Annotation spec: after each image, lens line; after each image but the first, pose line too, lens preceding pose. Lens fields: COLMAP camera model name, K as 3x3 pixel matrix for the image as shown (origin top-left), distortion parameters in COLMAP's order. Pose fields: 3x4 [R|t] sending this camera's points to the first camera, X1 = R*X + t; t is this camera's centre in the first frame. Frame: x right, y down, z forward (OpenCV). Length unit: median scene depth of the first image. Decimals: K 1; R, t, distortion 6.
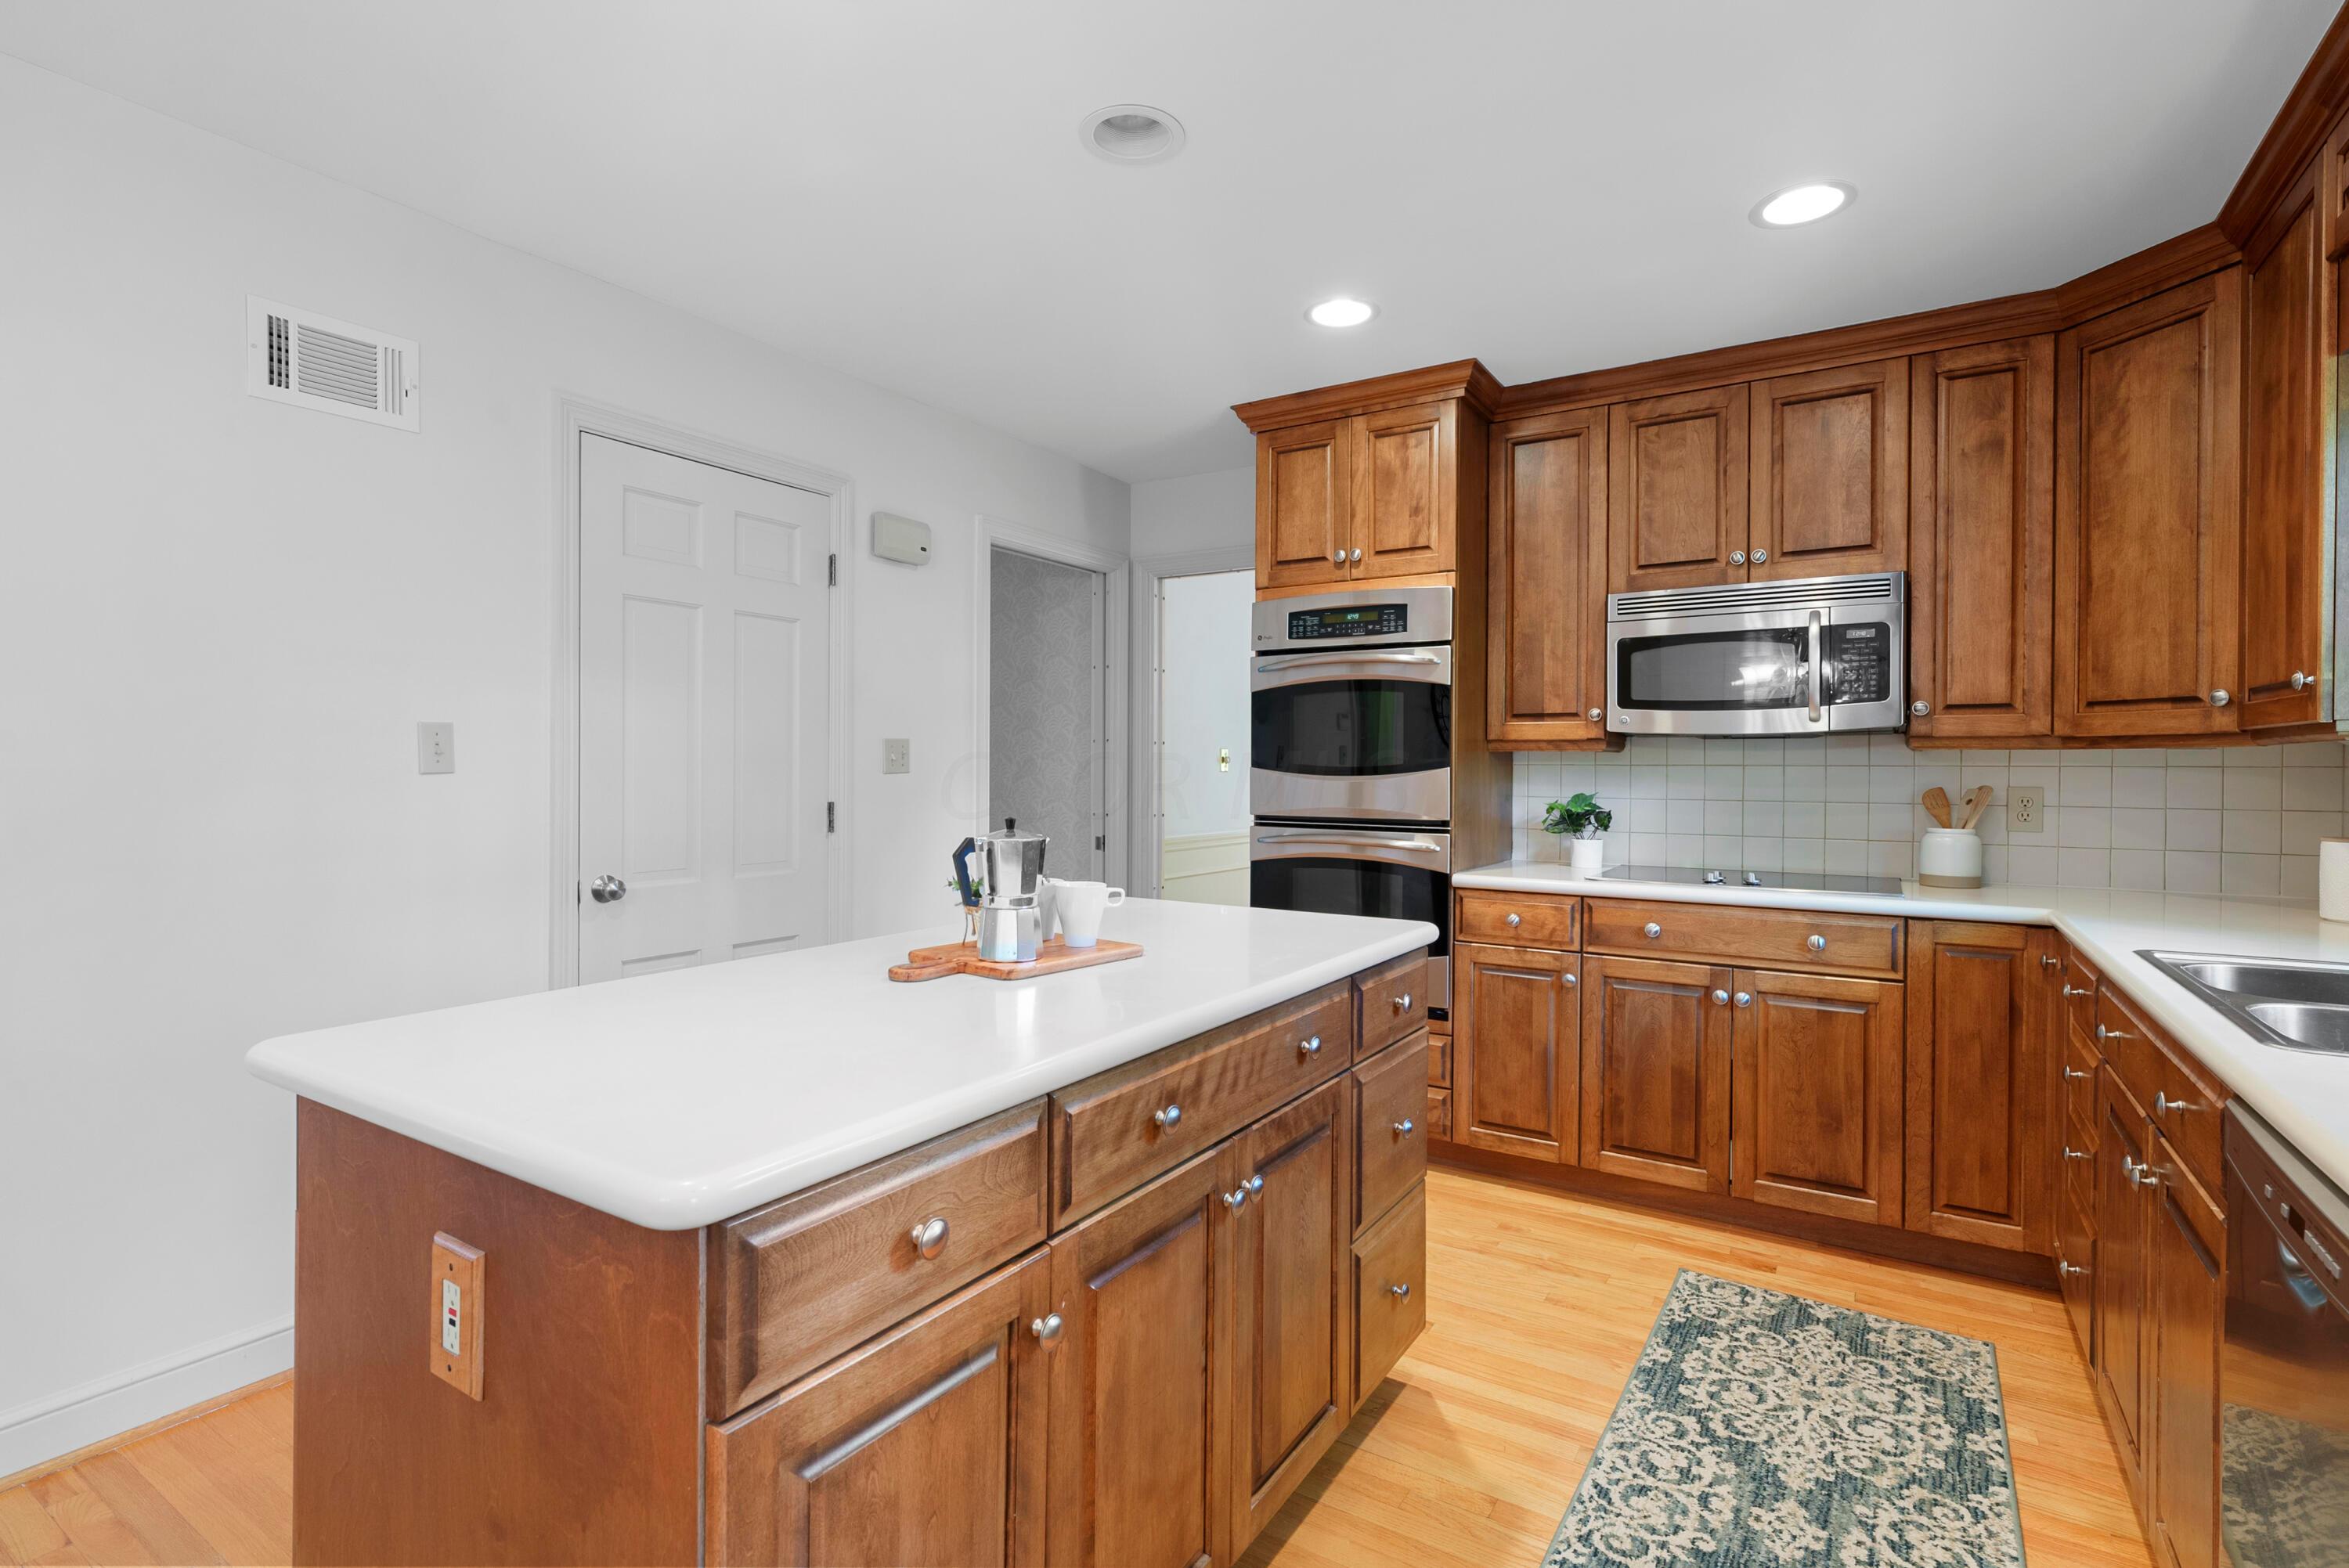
lens RADIAL K [[1087.1, 0, 1173.8], [0, 1087.1, 770.6], [0, 0, 1]] dist [-0.000062, -0.000655]
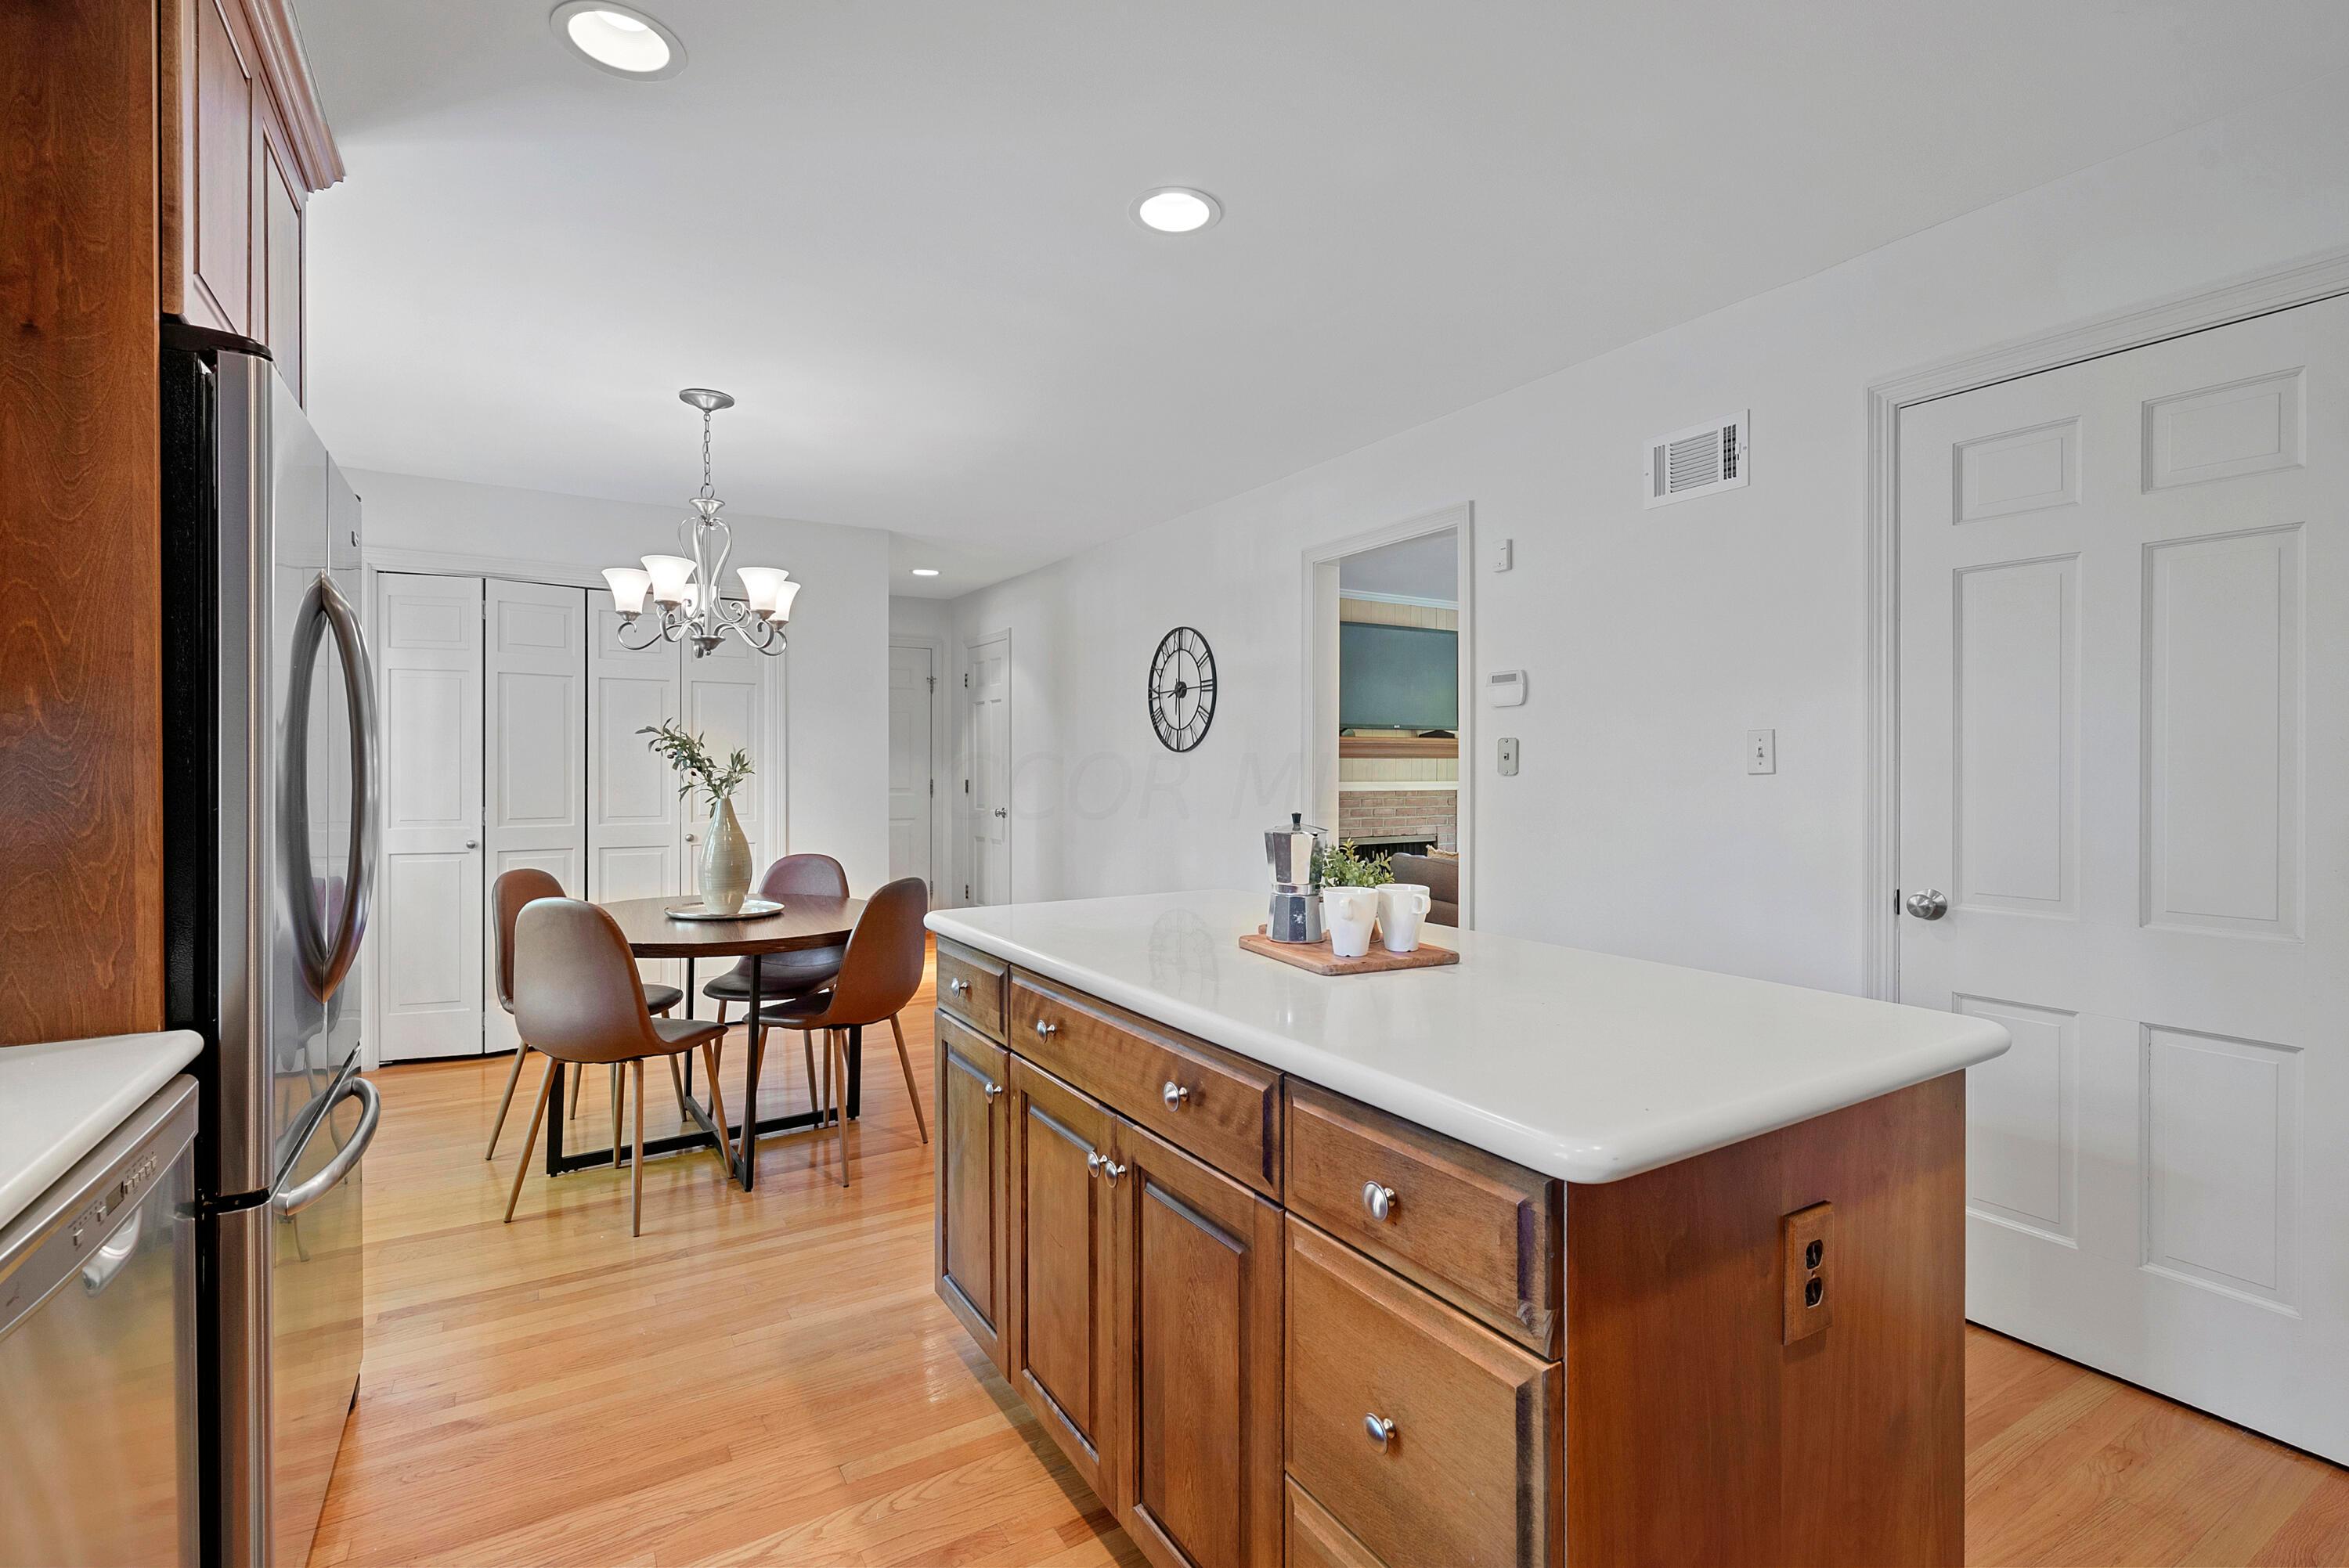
lens RADIAL K [[1057.4, 0, 1182.4], [0, 1057.4, 773.7], [0, 0, 1]] dist [-0.000699, -0.000234]
pose [[-0.419971, -0.000416, -0.907537, 0.653081], [-0.002264, 0.999997, 0.000589, 0.002416], [0.907535, 0.002302, -0.419971, 1.007397]]
